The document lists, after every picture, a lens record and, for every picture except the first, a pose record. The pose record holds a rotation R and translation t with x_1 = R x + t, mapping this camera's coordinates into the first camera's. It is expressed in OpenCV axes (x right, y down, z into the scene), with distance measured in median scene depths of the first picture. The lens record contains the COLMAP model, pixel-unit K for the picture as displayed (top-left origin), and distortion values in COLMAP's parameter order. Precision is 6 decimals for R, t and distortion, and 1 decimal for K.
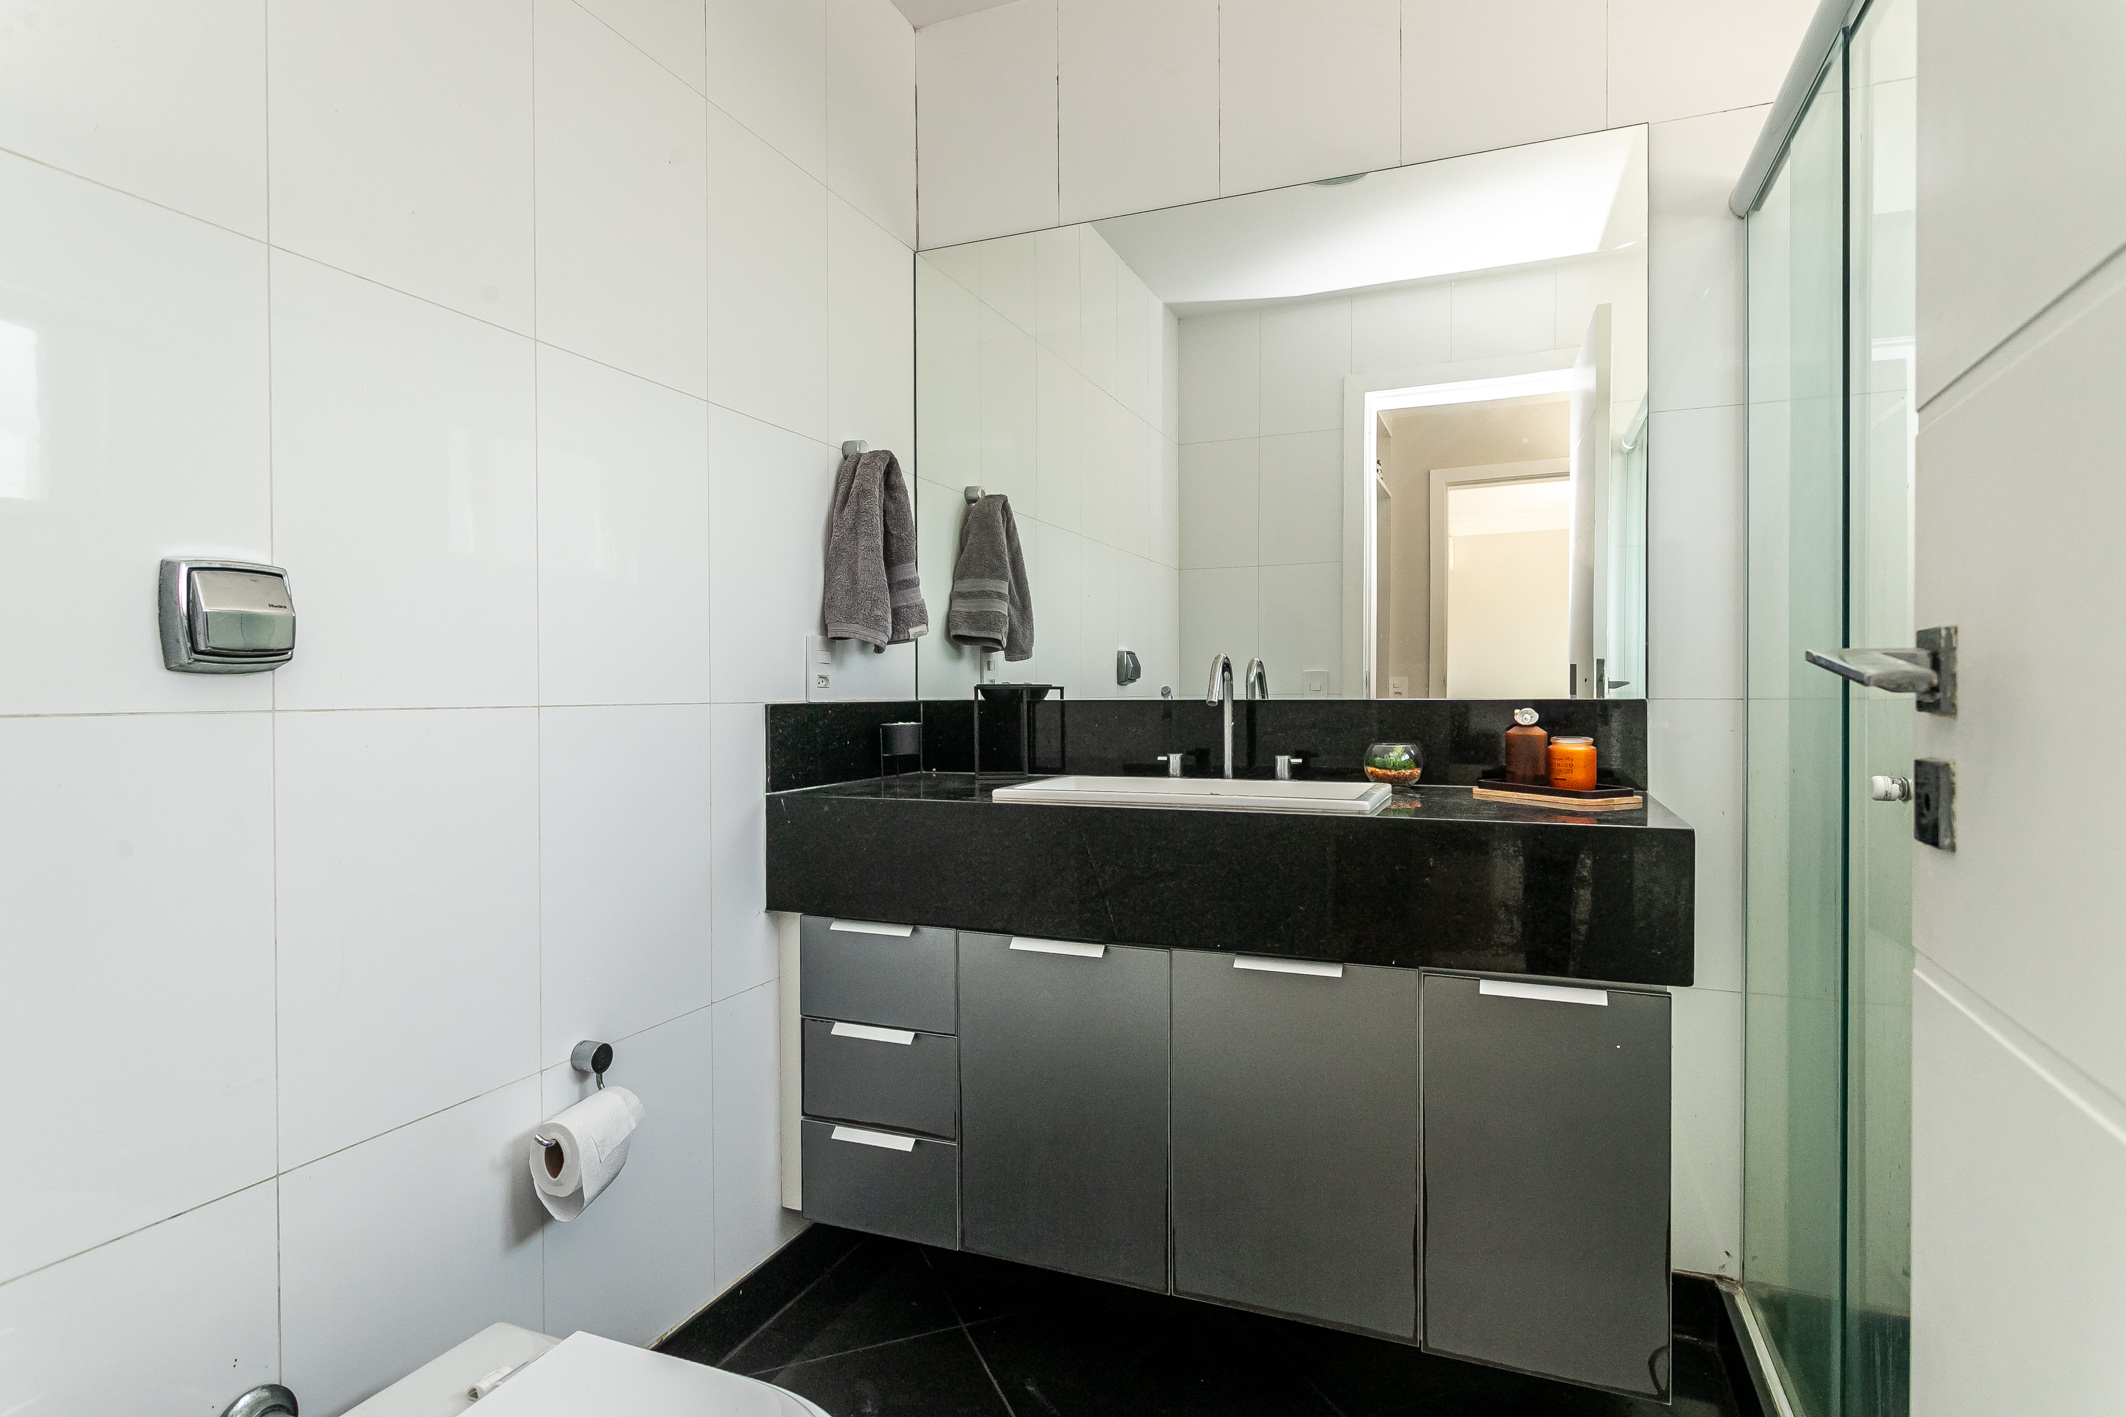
lens RADIAL K [[1105.4, 0, 1063.0], [0, 1105.4, 708.5], [0, 0, 1]] dist [-0.004515, 0.000388]
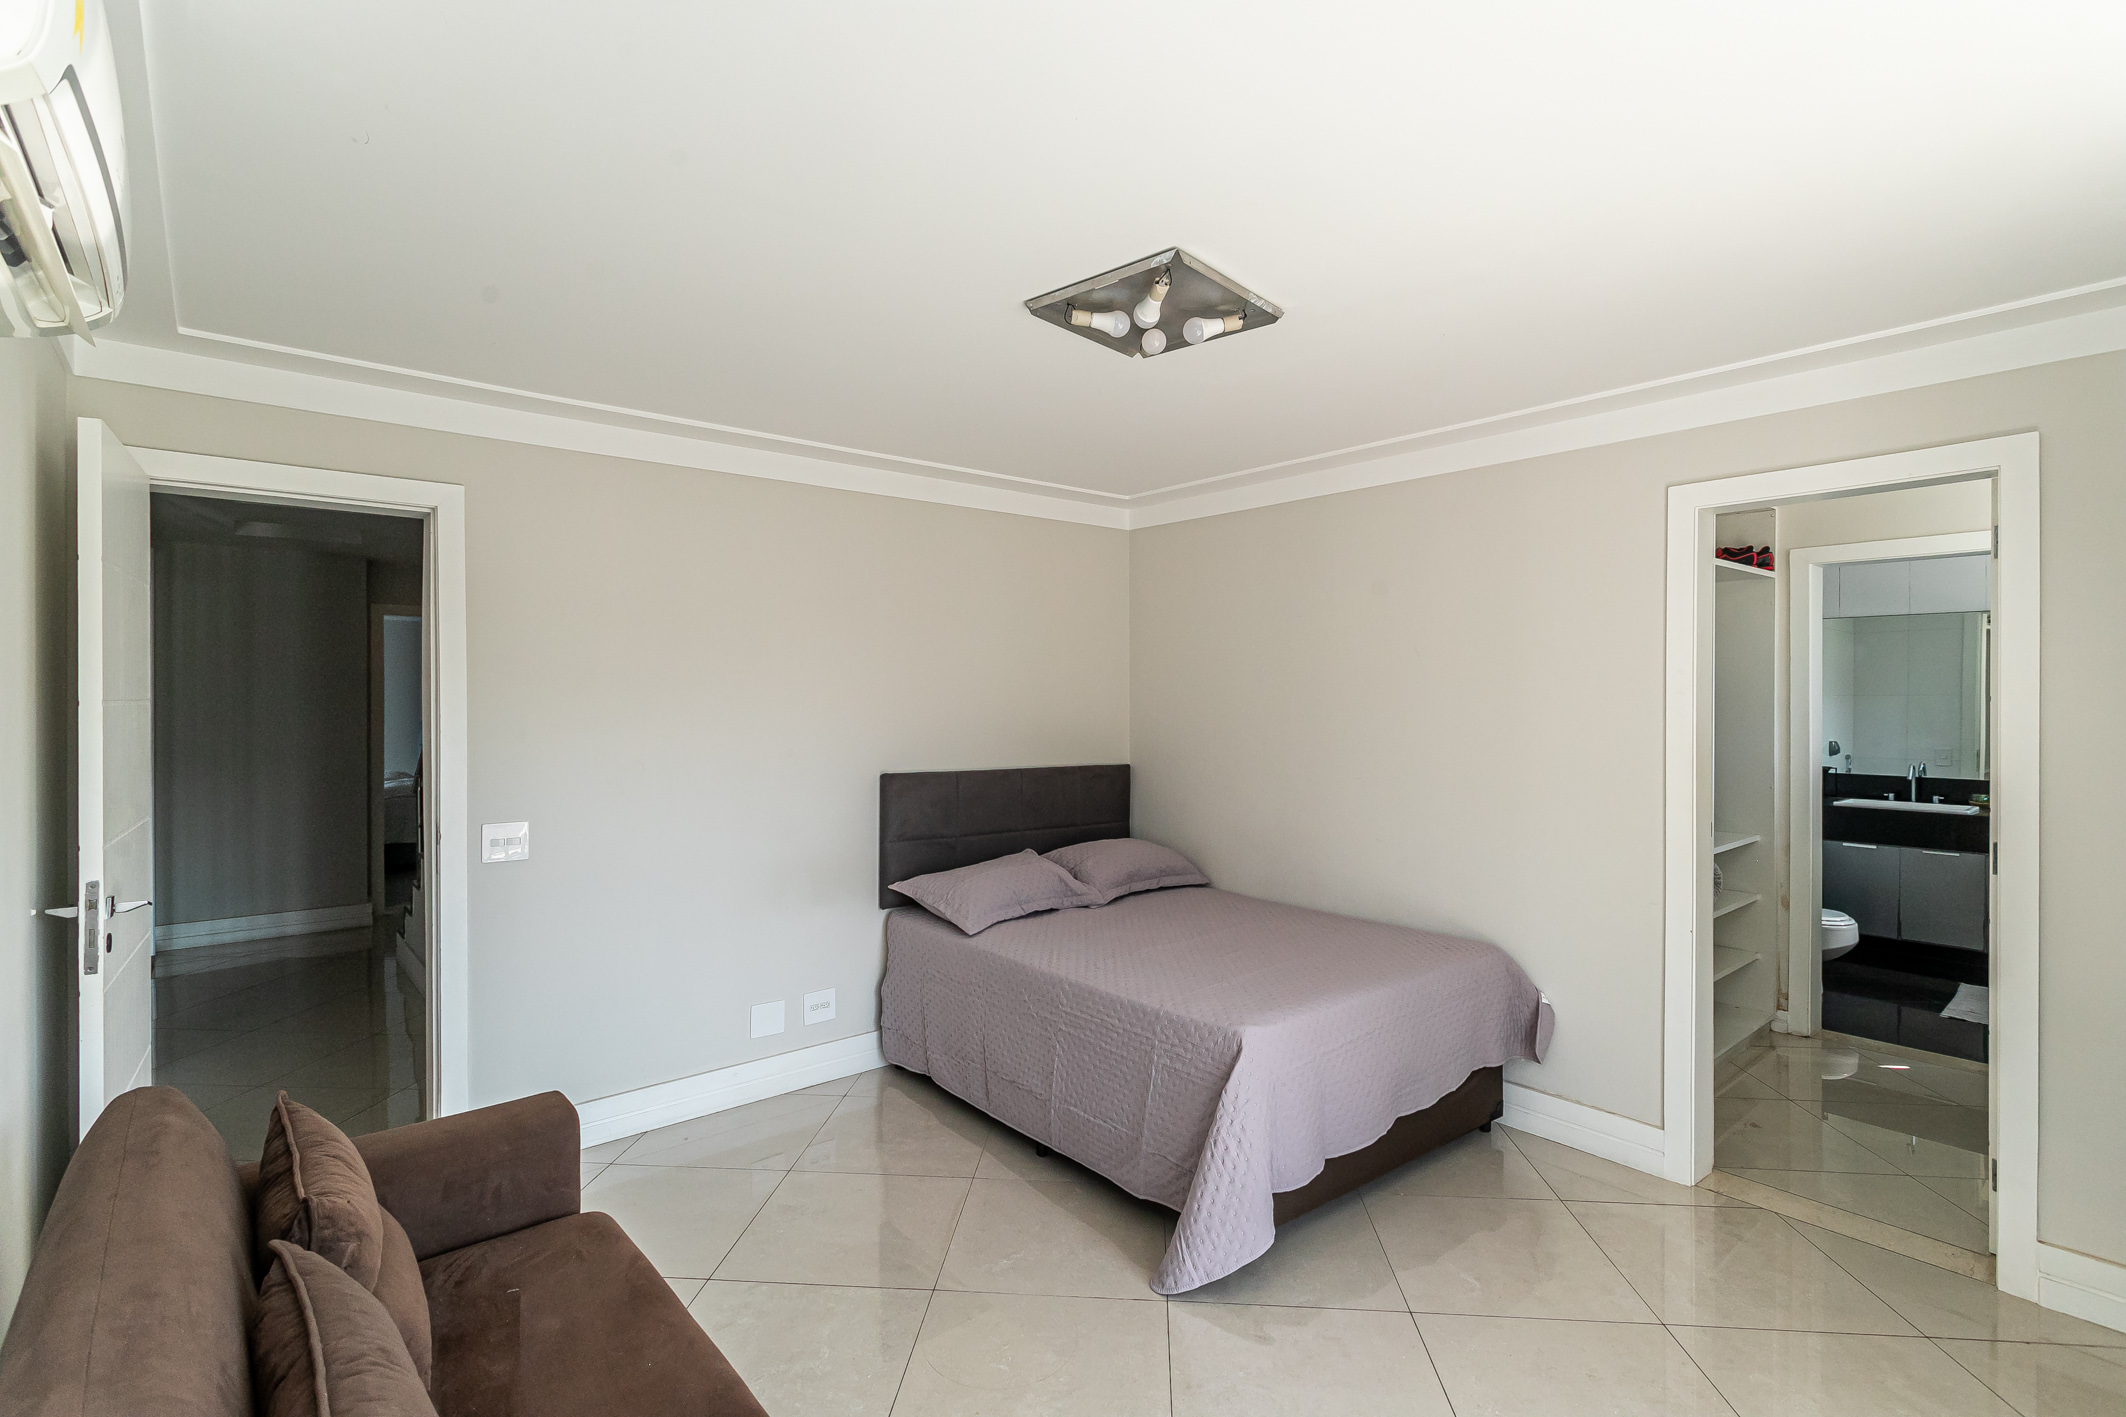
lens RADIAL K [[1004.9, 0, 1047.7], [0, 1004.9, 707.2], [0, 0, 1]] dist [0.000220, 0.000264]
pose [[0.882754, 0.009371, -0.469742, -0.708375], [-0.011942, 0.999926, -0.002493, -0.176196], [0.469684, 0.007811, 0.882800, -2.787724]]
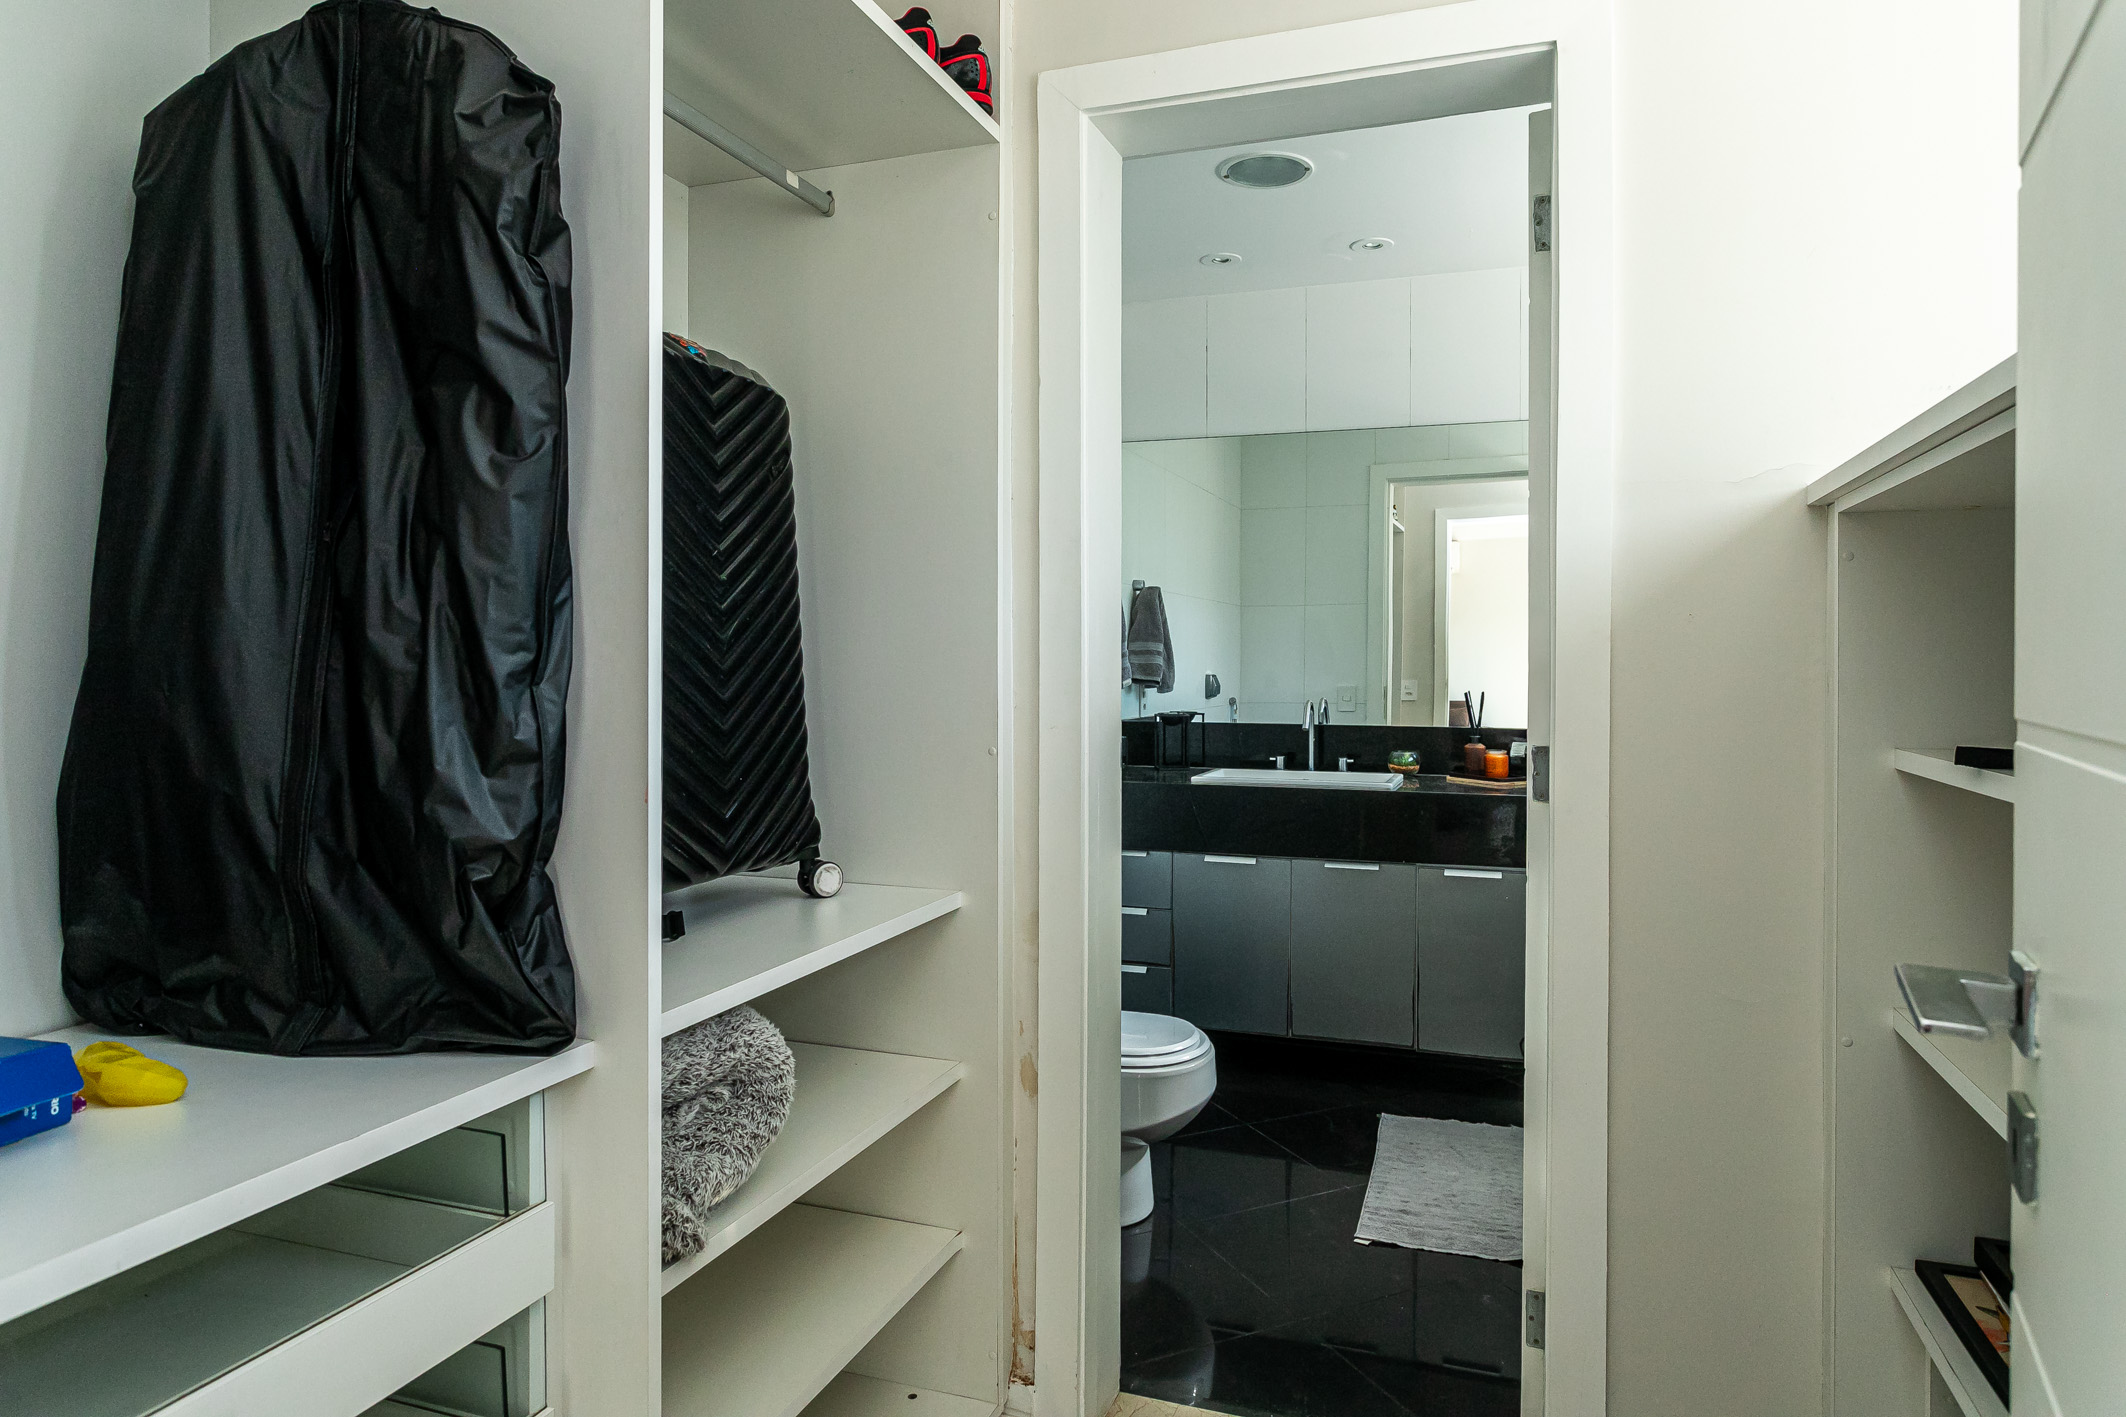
lens RADIAL K [[1277.2, 0, 1104.7], [0, 1277.2, 678.0], [0, 0, 1]] dist [-0.002050, -0.000279]
pose [[0.998278, 0.007336, 0.058204, -0.299765], [-0.007050, 0.999962, -0.005109, -0.071573], [-0.058240, 0.004690, 0.998292, -1.011957]]
